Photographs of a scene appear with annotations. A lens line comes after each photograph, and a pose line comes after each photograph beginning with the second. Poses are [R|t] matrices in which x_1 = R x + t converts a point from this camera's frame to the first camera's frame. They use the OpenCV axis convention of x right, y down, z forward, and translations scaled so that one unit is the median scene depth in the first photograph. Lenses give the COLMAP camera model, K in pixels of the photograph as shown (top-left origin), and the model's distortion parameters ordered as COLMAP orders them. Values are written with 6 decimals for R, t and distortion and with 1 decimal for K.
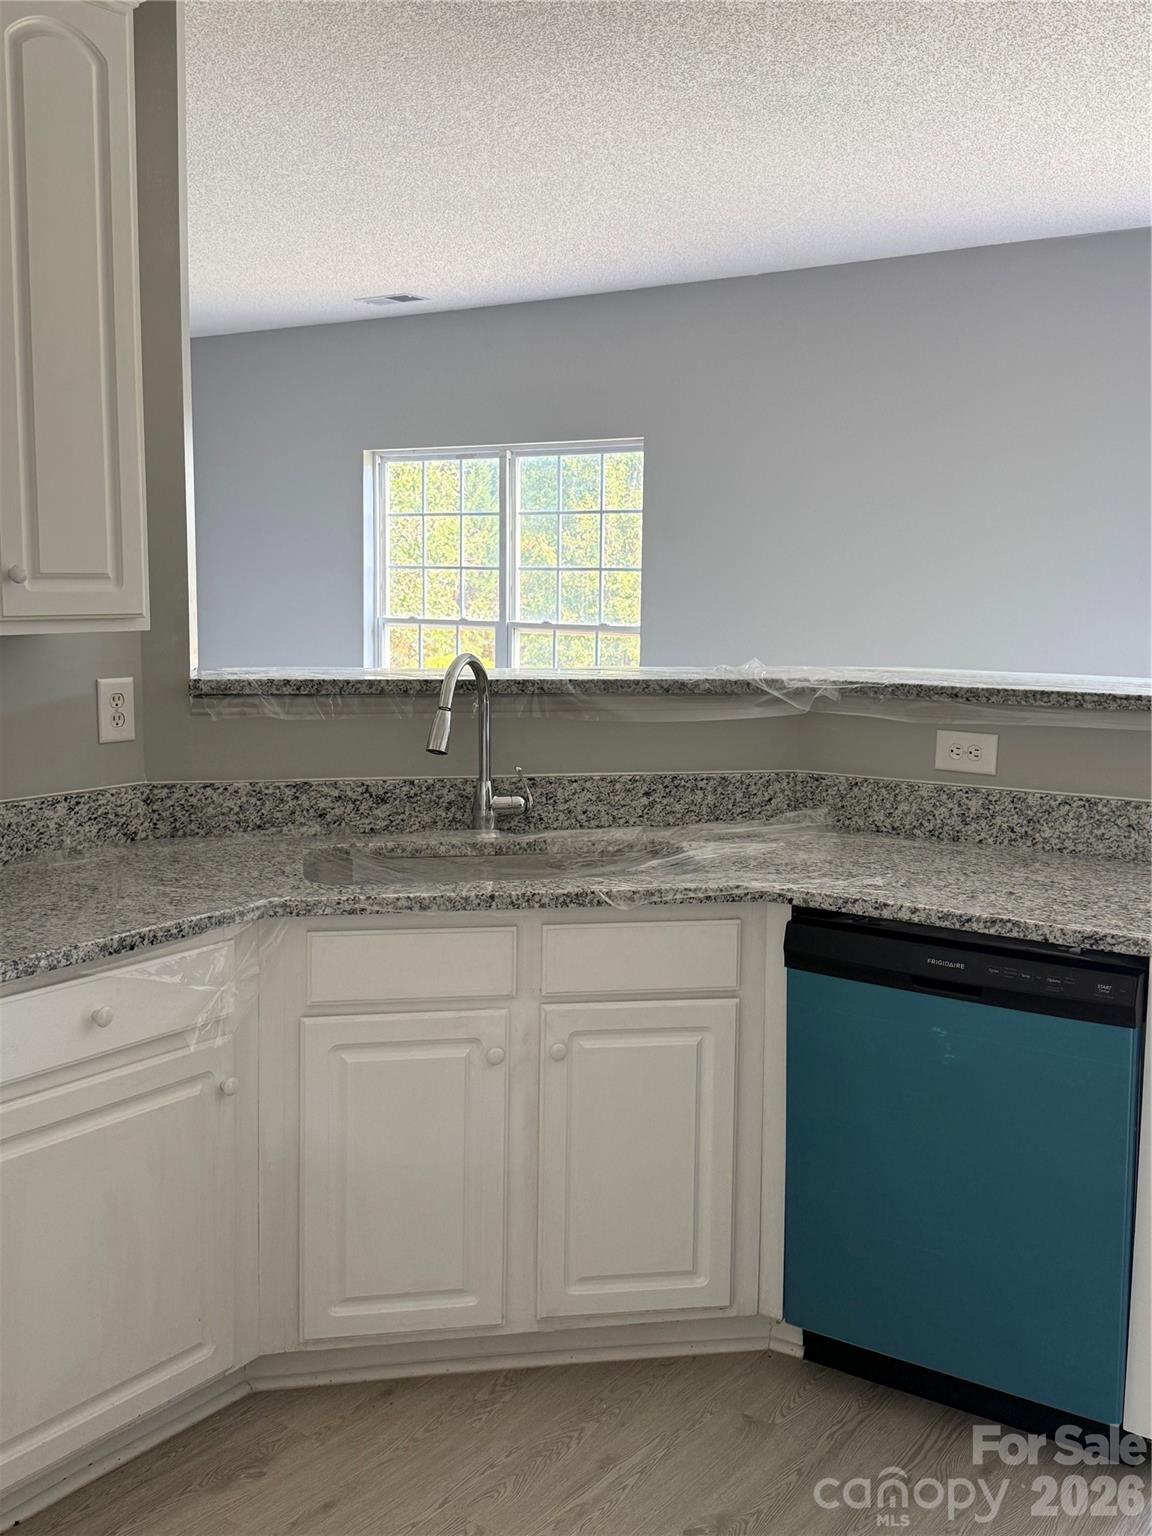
lens RADIAL K [[1499.8, 0, 572.0], [0, 1499.8, 761.4], [0, 0, 1]] dist [0.178251, -0.367977]
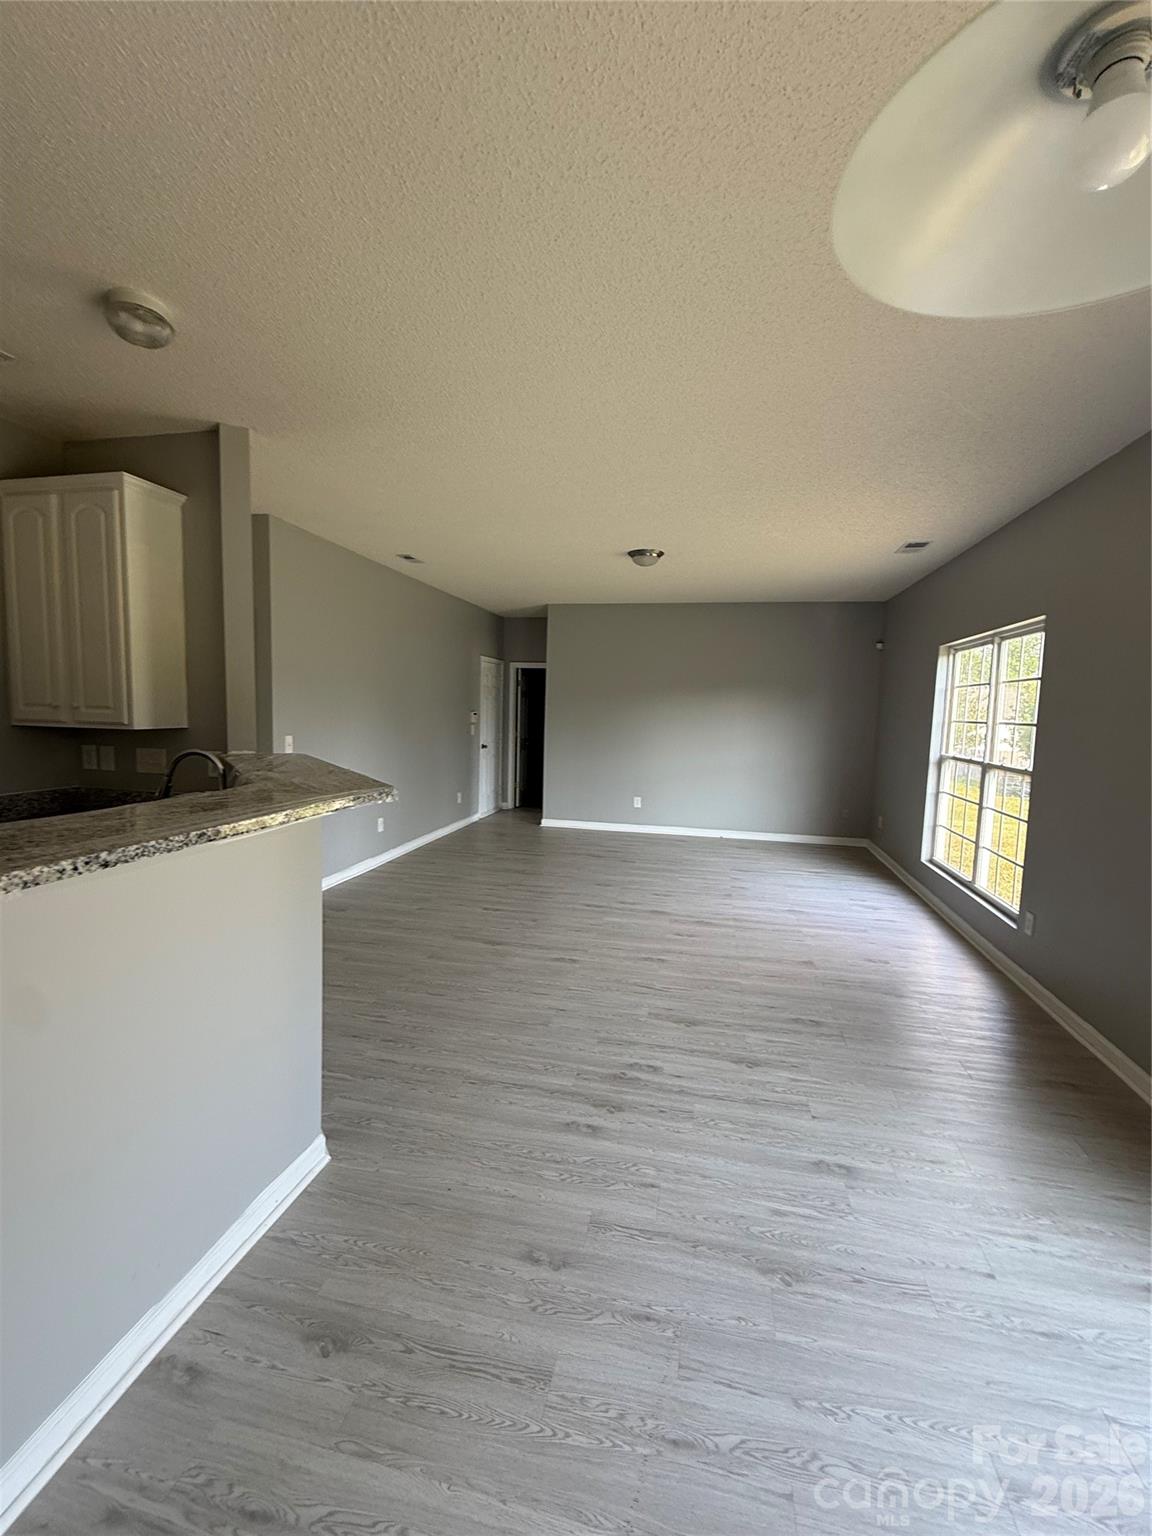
lens RADIAL K [[657.8, 0, 566.8], [0, 657.8, 767.1], [0, 0, 1]] dist [-0.002172, -0.000393]
pose [[0.391634, 0.082438, -0.916421, 0.350997], [-0.138322, 0.989935, 0.029939, -0.055005], [0.909665, 0.115036, 0.399095, 0.431963]]
